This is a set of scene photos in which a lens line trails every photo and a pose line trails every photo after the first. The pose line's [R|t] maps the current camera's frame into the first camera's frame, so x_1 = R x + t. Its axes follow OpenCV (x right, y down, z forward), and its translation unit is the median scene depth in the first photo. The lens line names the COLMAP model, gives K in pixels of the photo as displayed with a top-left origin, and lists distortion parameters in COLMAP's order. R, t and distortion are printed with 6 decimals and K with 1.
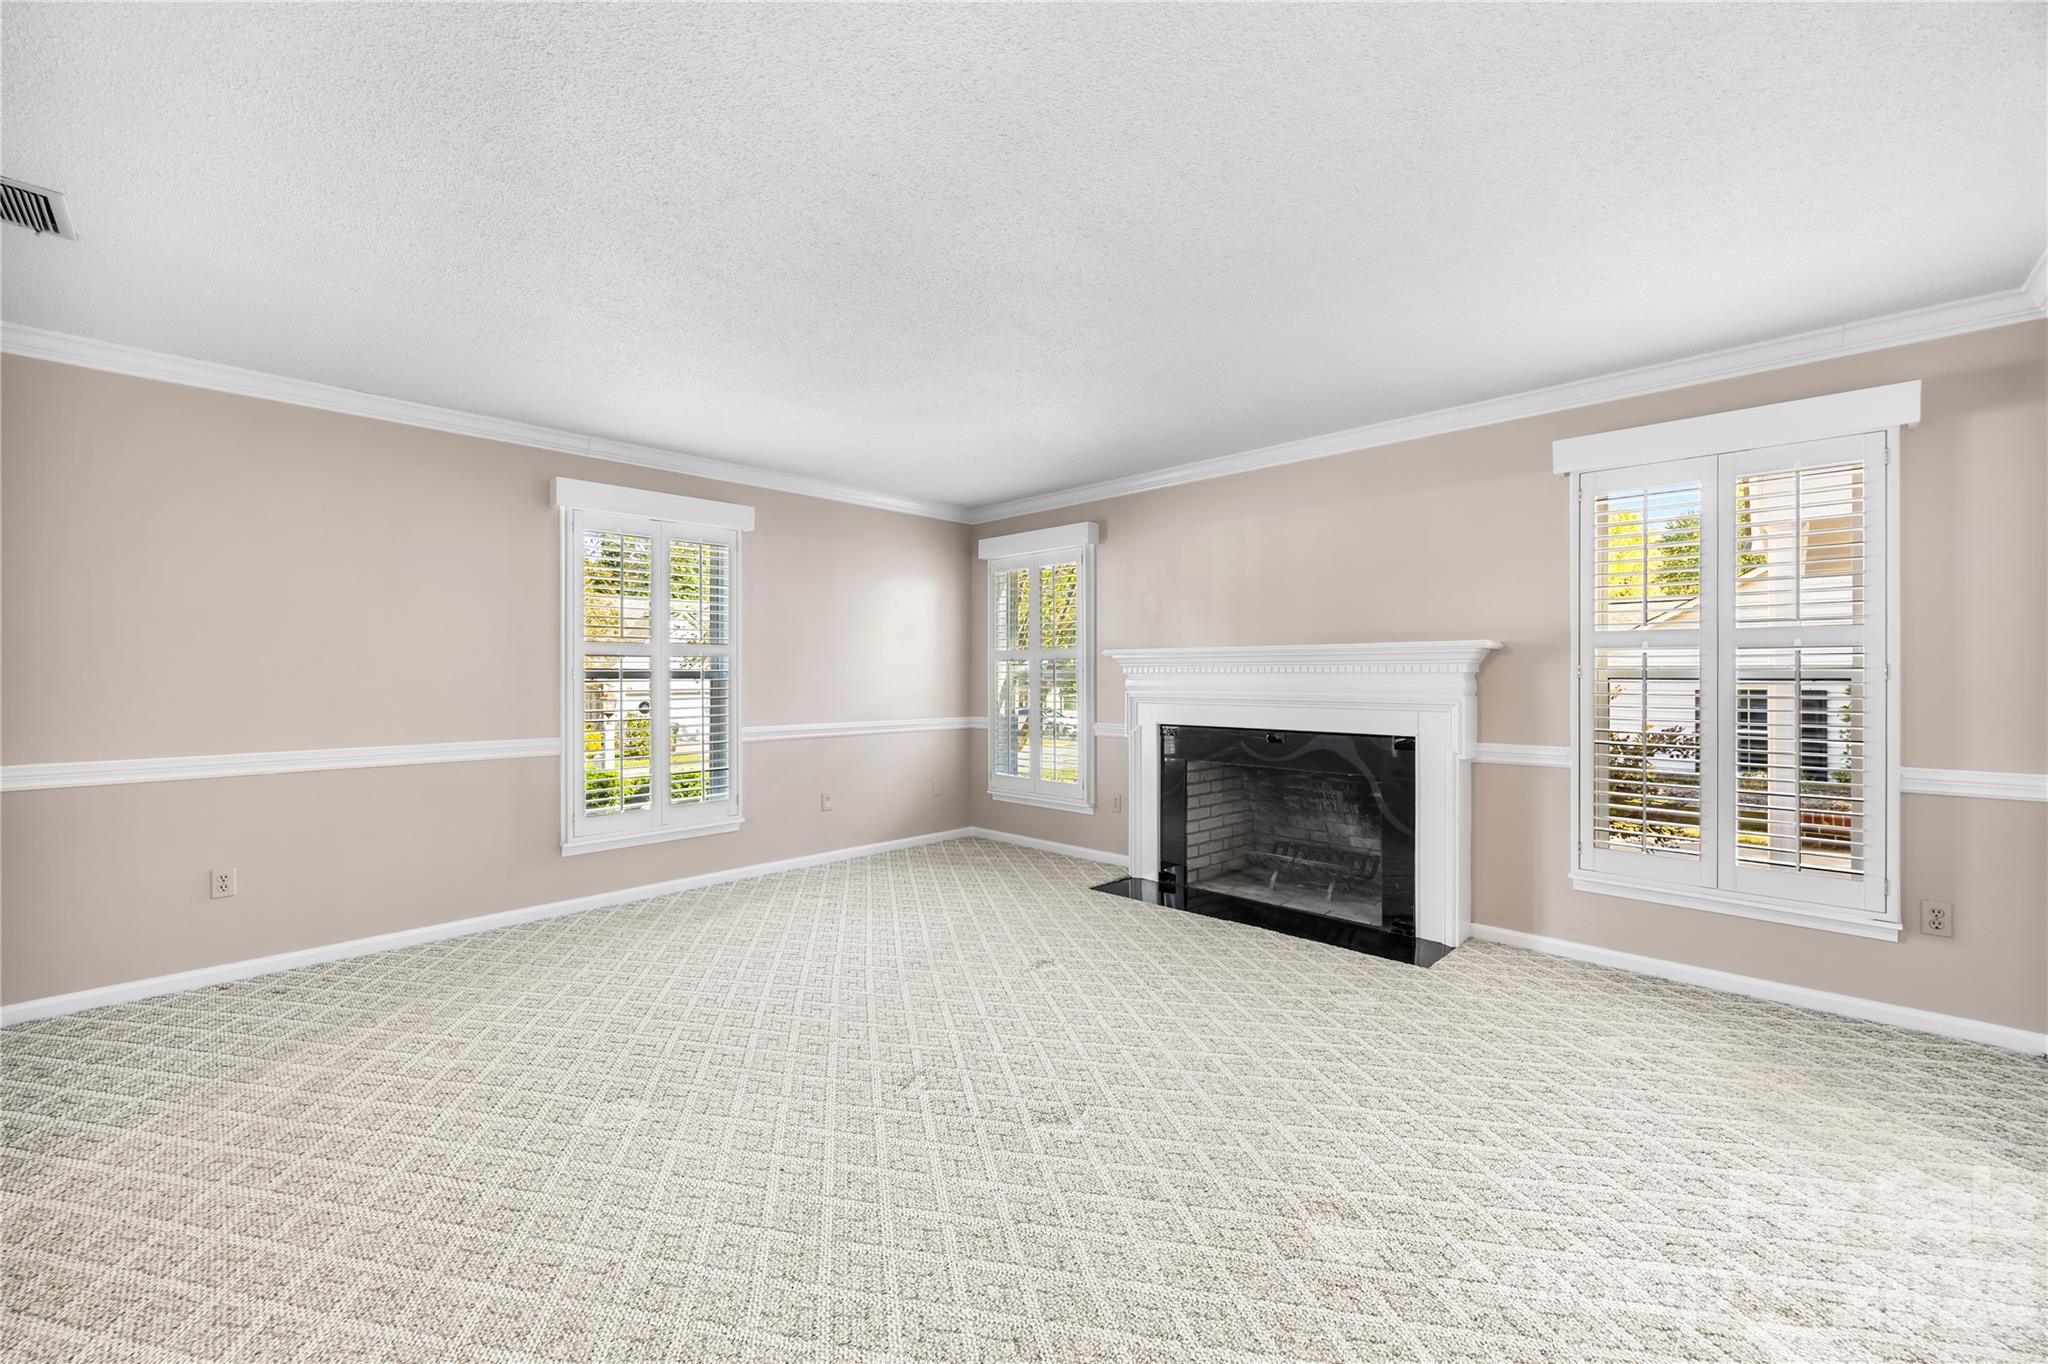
lens RADIAL K [[816.1, 0, 1045.5], [0, 816.1, 669.6], [0, 0, 1]] dist [-0.003314, 0.000441]
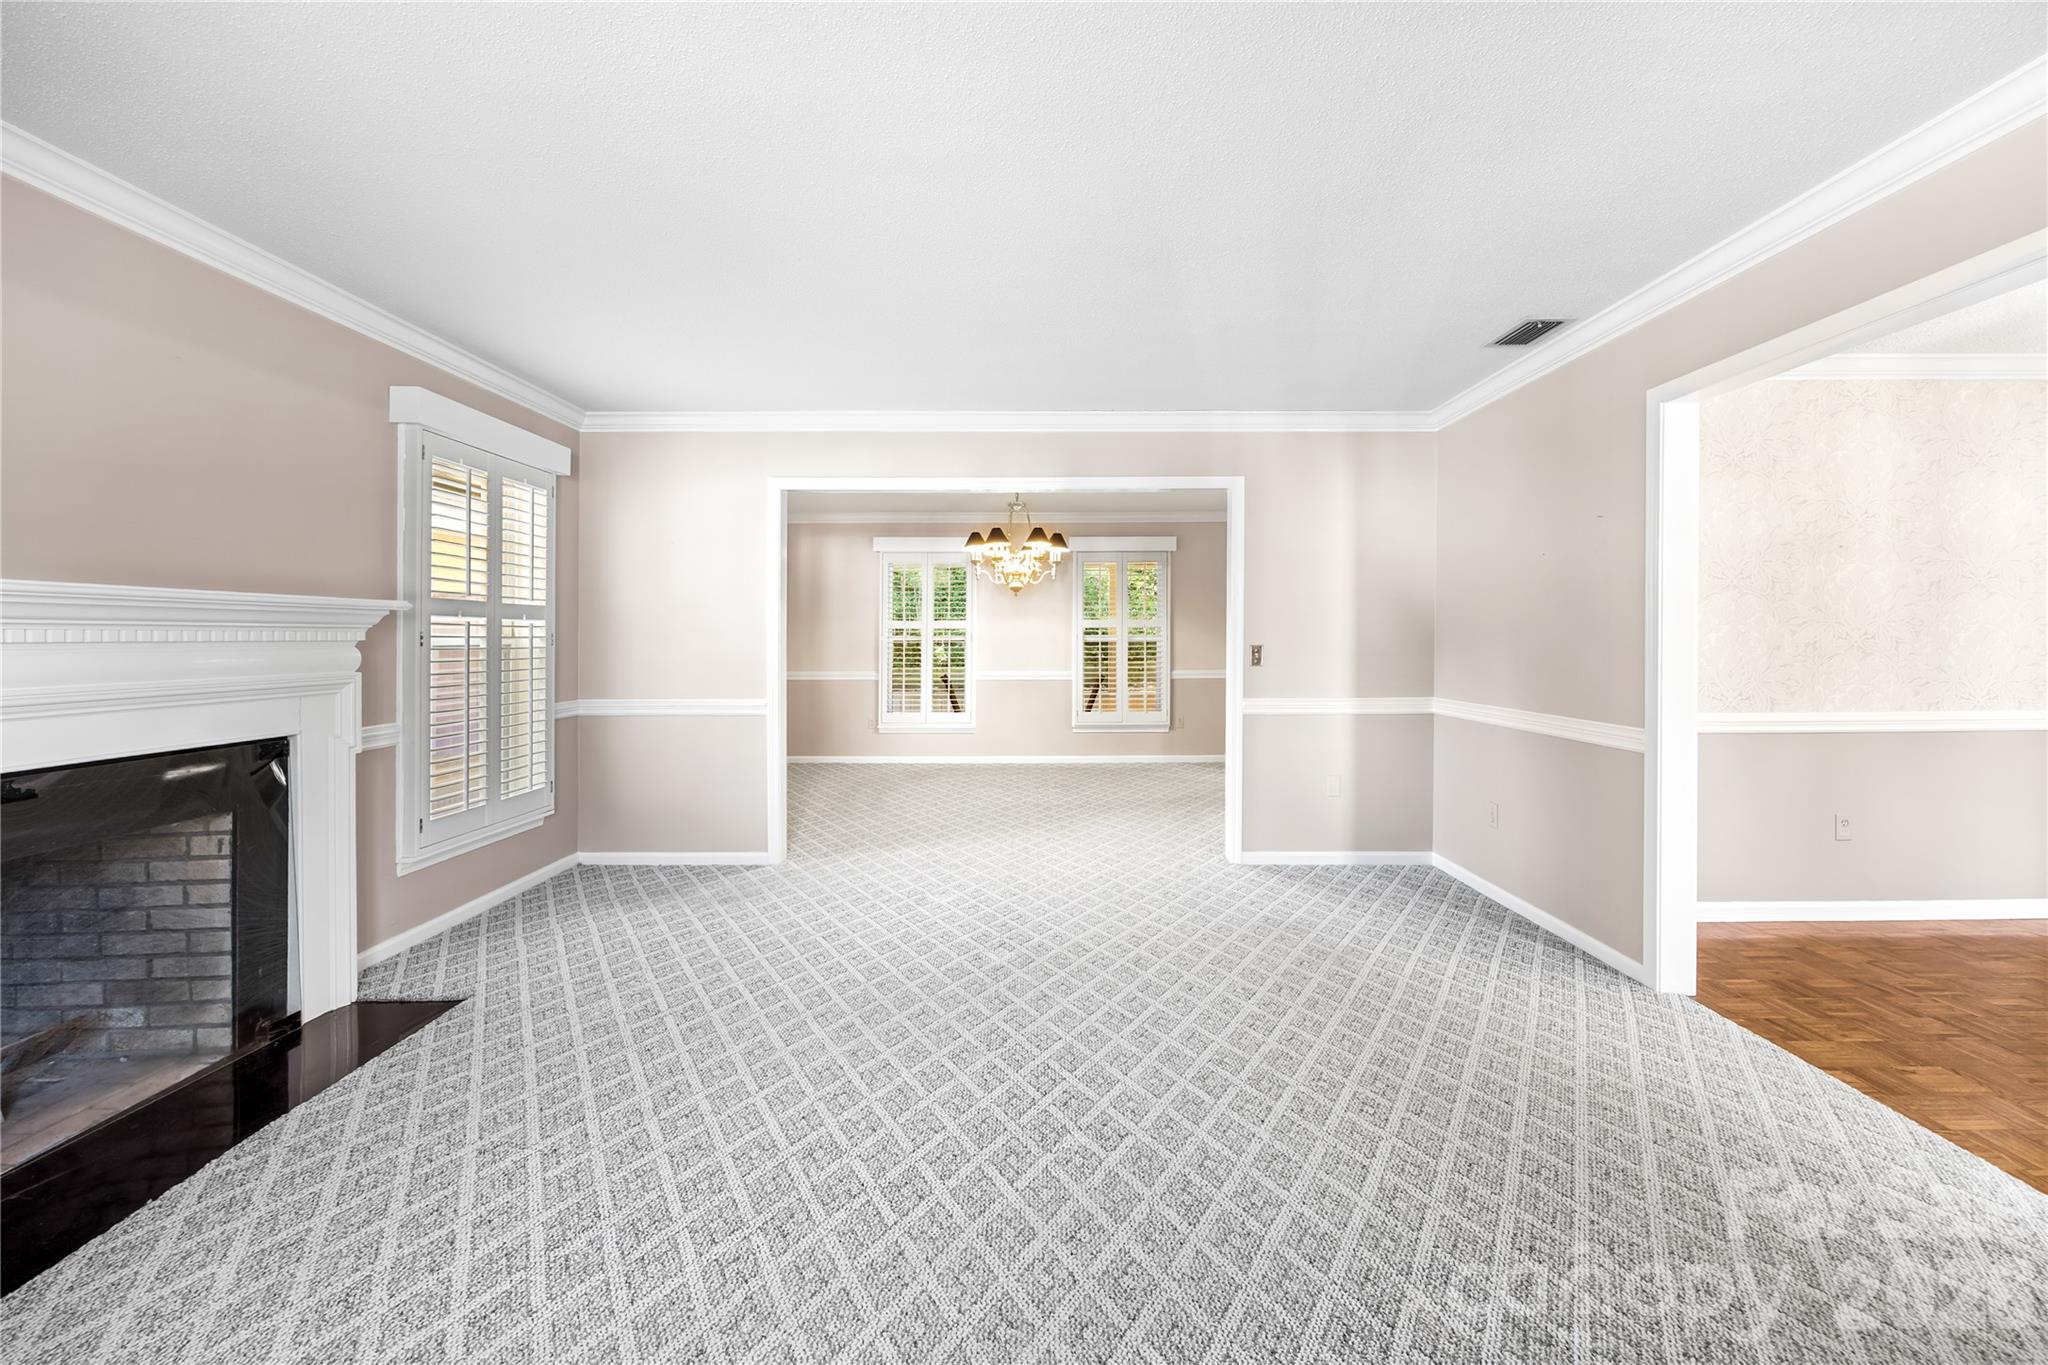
lens RADIAL K [[816.1, 0, 1013.9], [0, 816.1, 637.5], [0, 0, 1]] dist [-0.003314, 0.000441]
pose [[-0.668382, 0.002443, 0.743814, -0.449688], [0.000137, 0.999995, -0.003161, 0.002502], [-0.743818, -0.002011, -0.668379, 0.984085]]
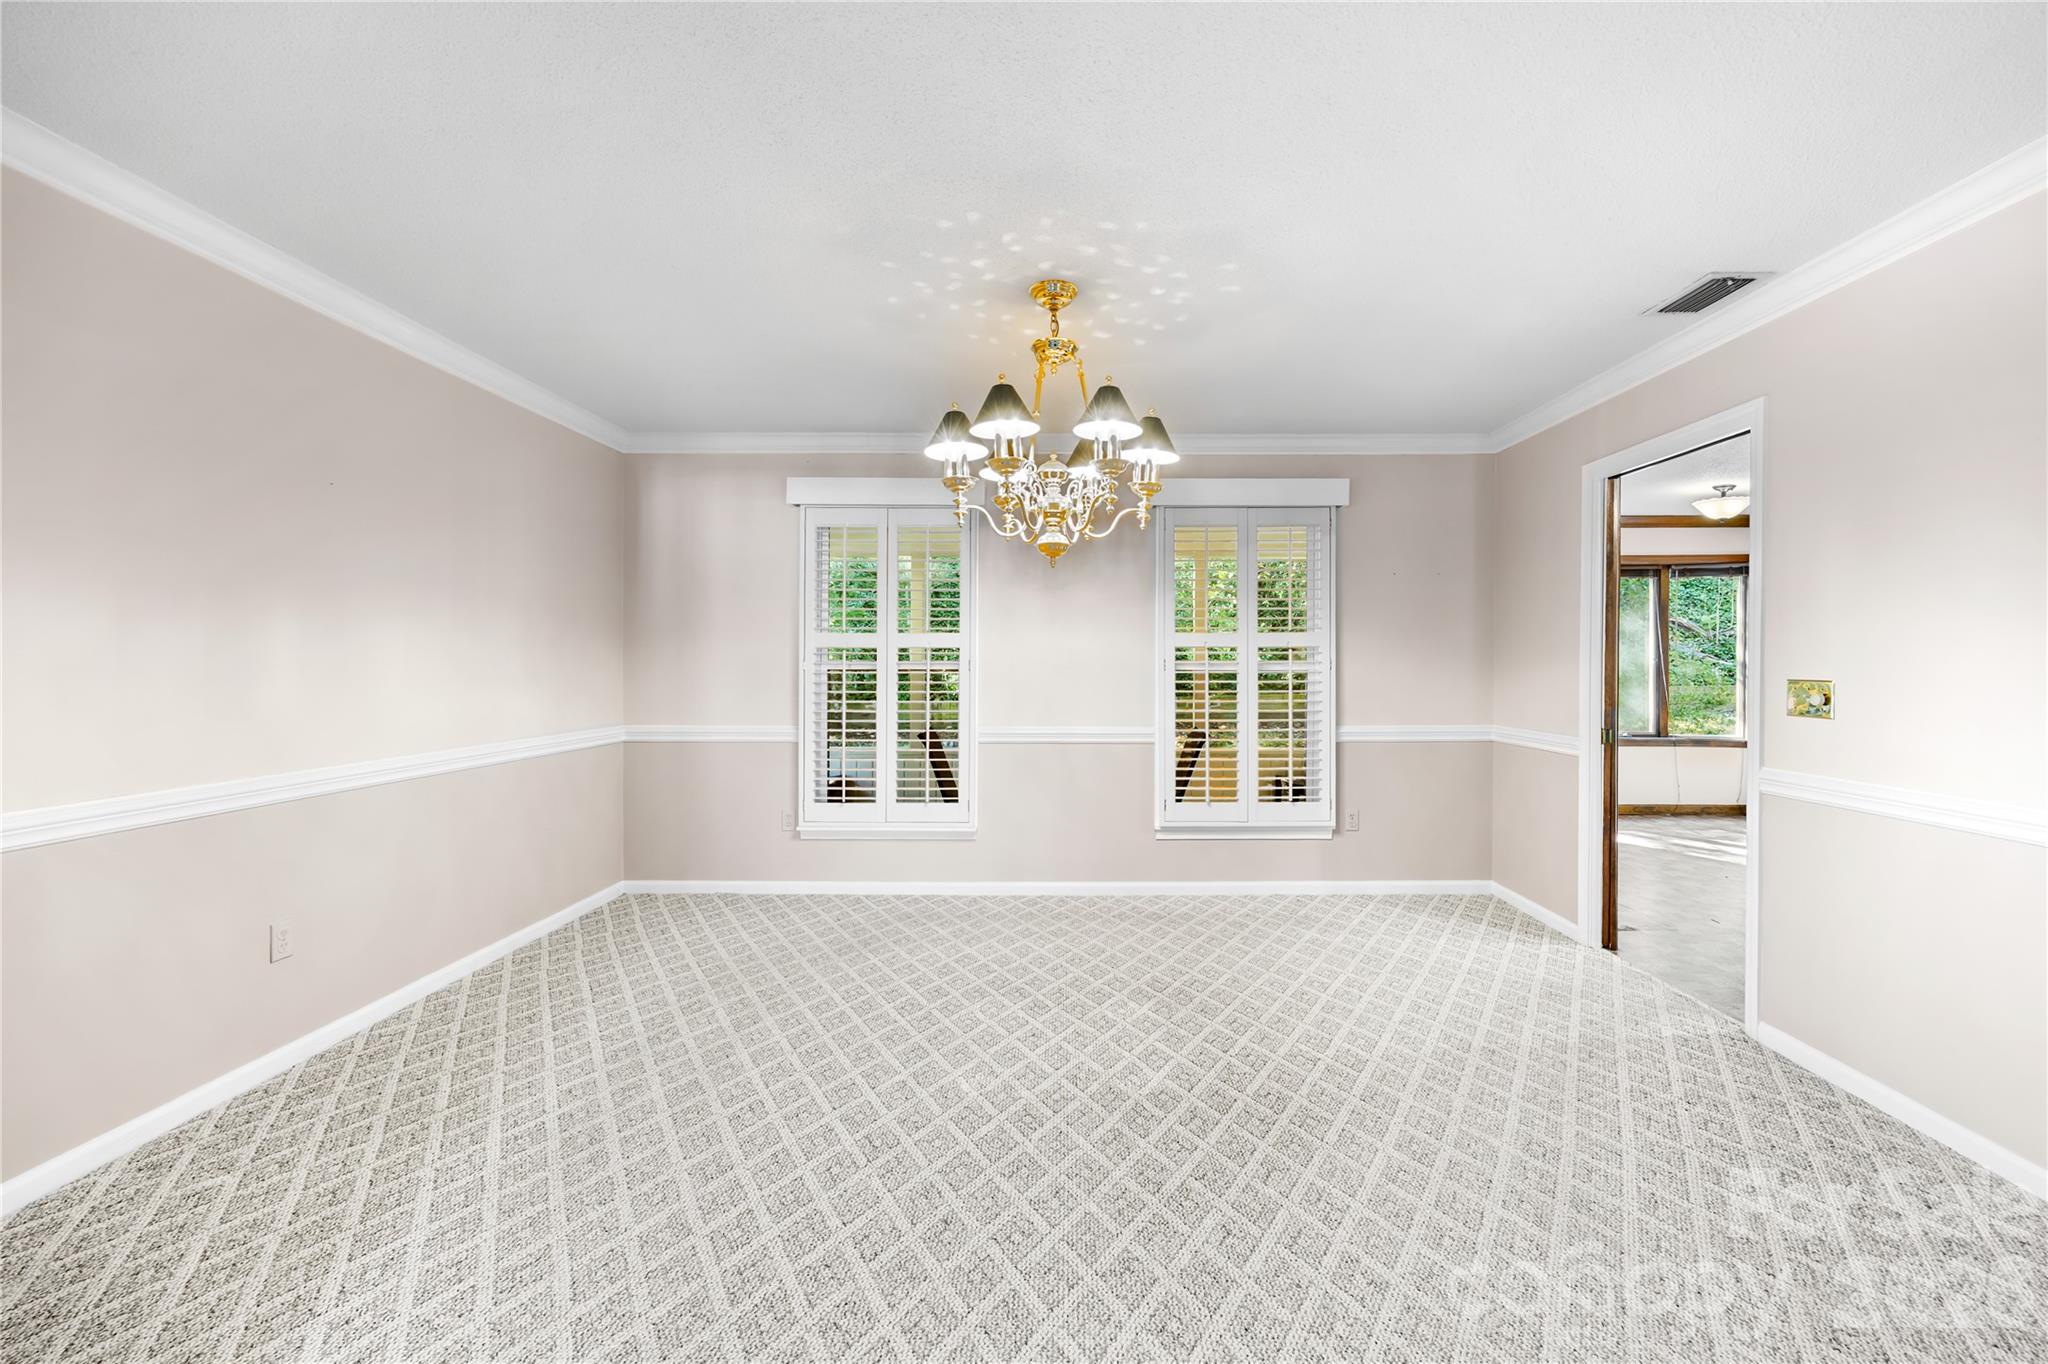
lens RADIAL K [[816.1, 0, 1032.0], [0, 816.1, 670.2], [0, 0, 1]] dist [-0.003314, 0.000441]
pose [[-0.623607, -0.007953, 0.781698, -0.423425], [-0.006168, 0.999967, 0.005253, 0.002309], [-0.781714, -0.001545, -0.623636, 0.958358]]
